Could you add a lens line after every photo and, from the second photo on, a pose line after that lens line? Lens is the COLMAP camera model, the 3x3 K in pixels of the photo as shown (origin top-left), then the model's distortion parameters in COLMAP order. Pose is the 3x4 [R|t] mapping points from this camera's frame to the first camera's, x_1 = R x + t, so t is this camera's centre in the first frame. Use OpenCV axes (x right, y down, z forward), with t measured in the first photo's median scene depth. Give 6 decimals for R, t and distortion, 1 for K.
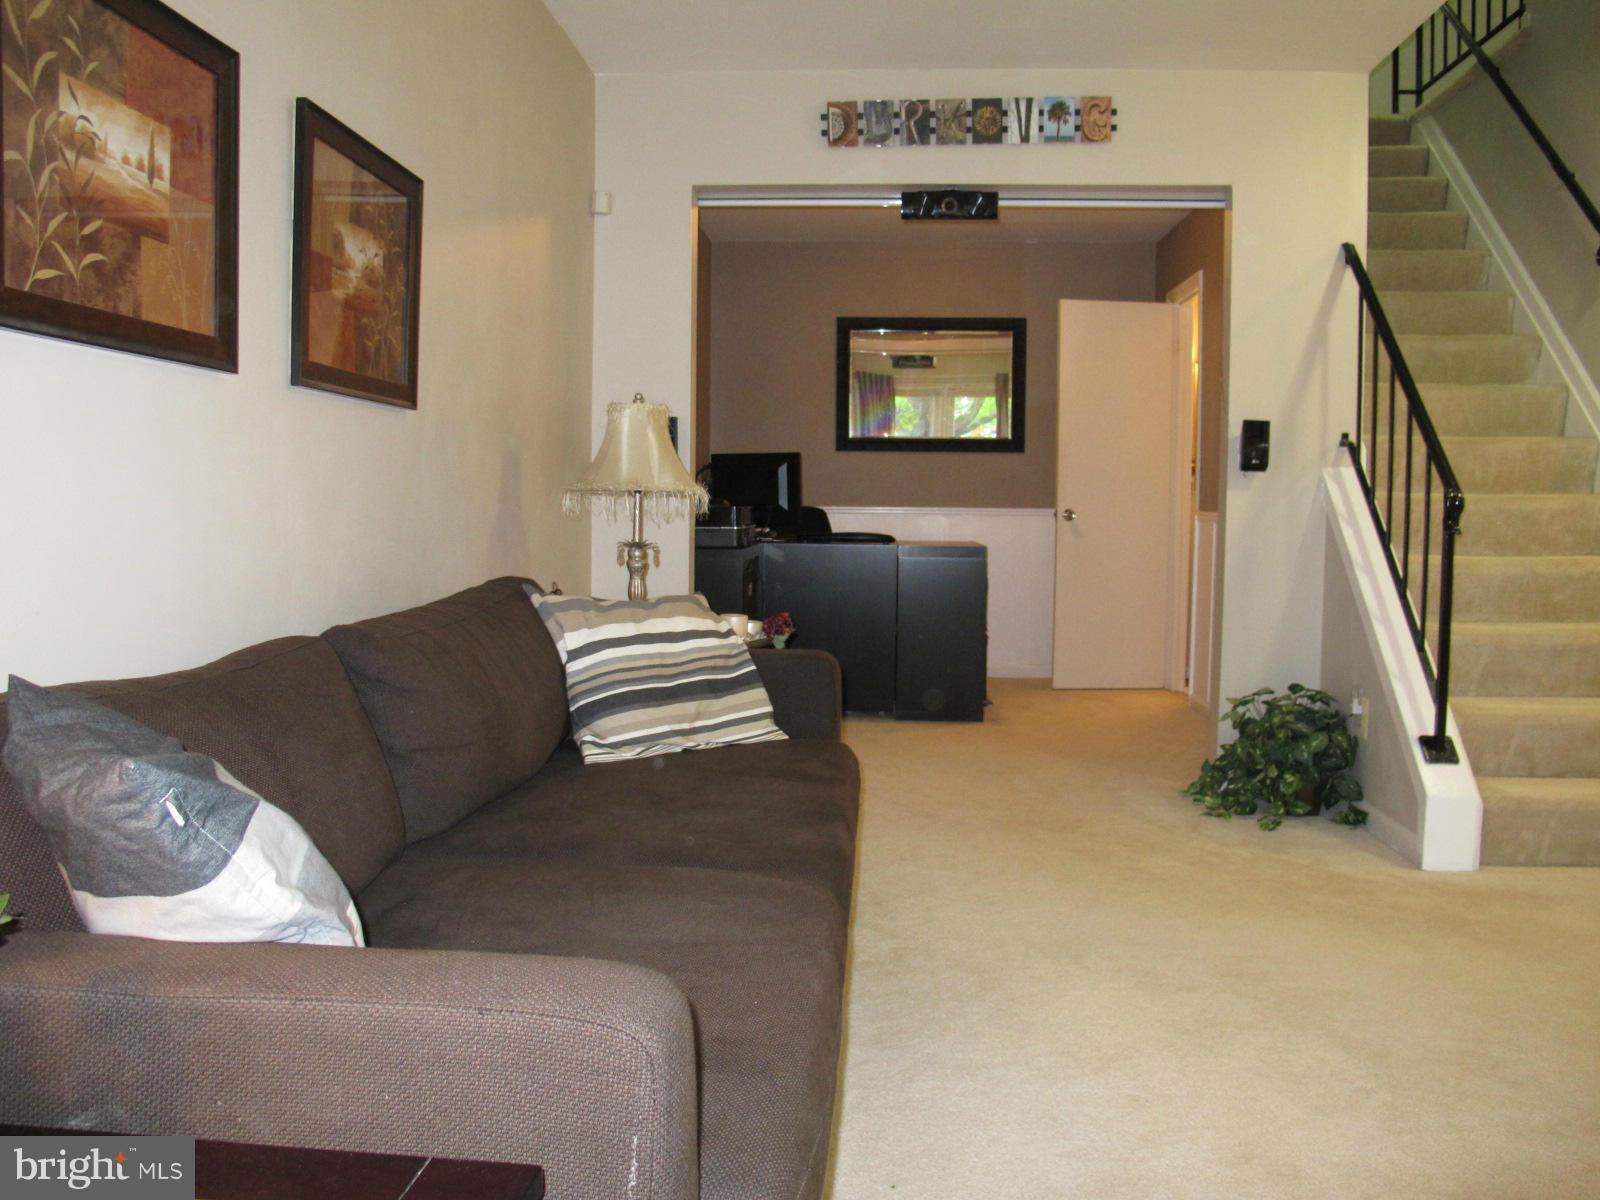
lens RADIAL K [[1346.0, 0, 800.0], [0, 1346.0, 600.0], [0, 0, 1]] dist [-0.165267, 0.147806]
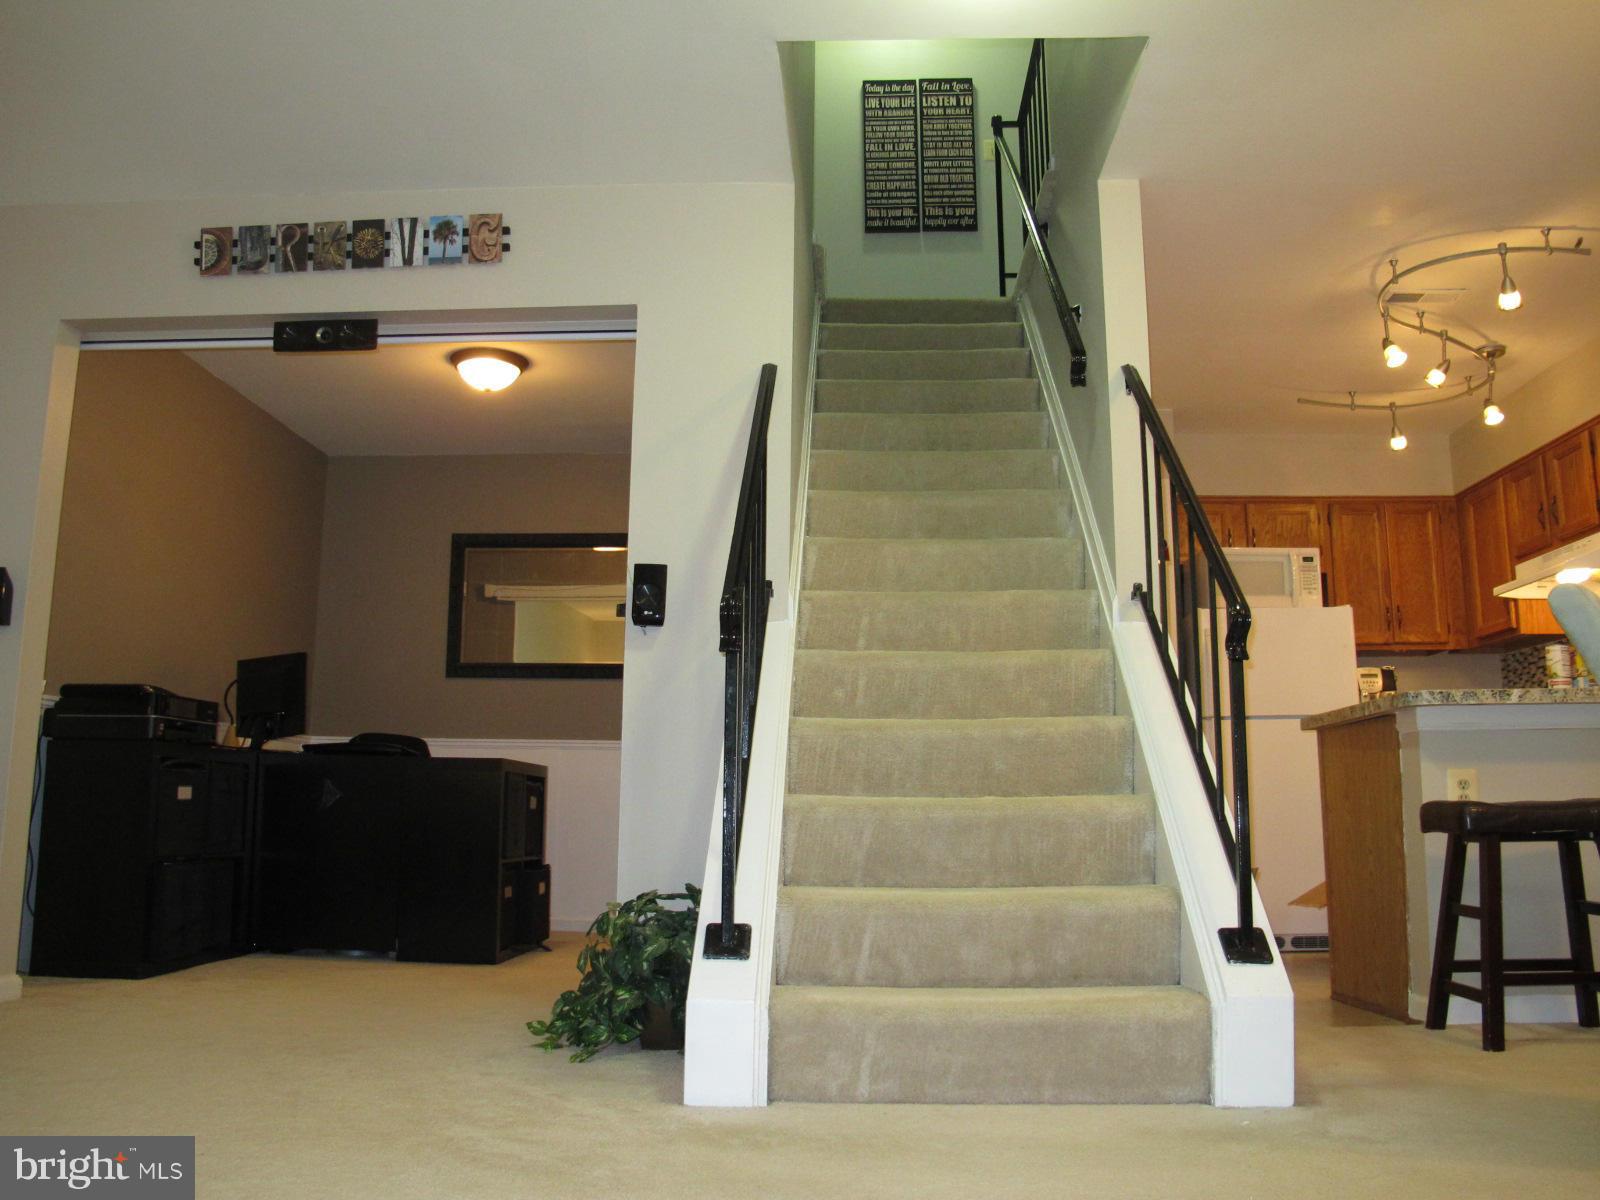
lens RADIAL K [[1346.0, 0, 800.0], [0, 1346.0, 600.0], [0, 0, 1]] dist [-0.165267, 0.147806]
pose [[0.999657, 0.003925, 0.025890, 0.416665], [0.002155, 0.973014, -0.230736, 0.081933], [-0.026097, 0.230713, 0.972672, 0.174057]]
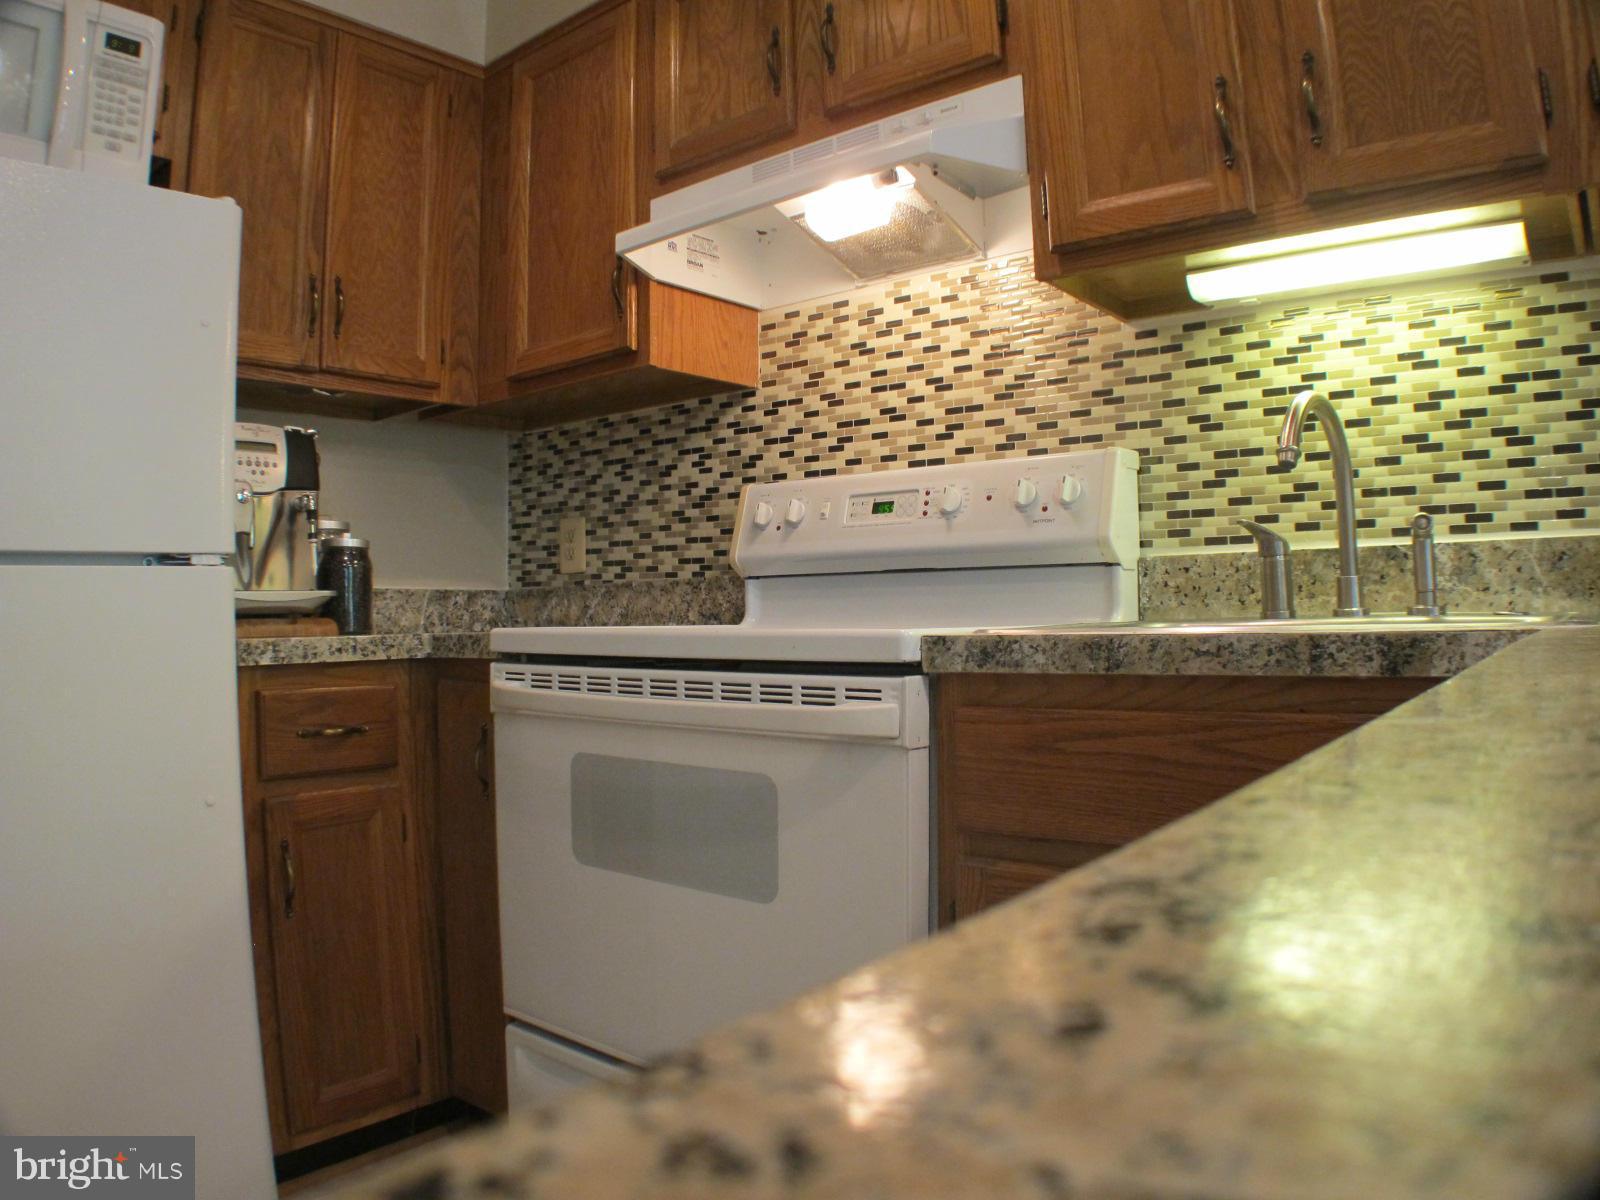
lens RADIAL K [[1135.9, 0, 794.4], [0, 1135.9, 580.8], [0, 0, 1]] dist [-0.219219, 0.071036]
pose [[0.580680, 0.004929, 0.814117, 0.853418], [0.080190, 0.994773, -0.063219, -0.068903], [-0.810173, 0.101993, 0.577250, 1.157334]]
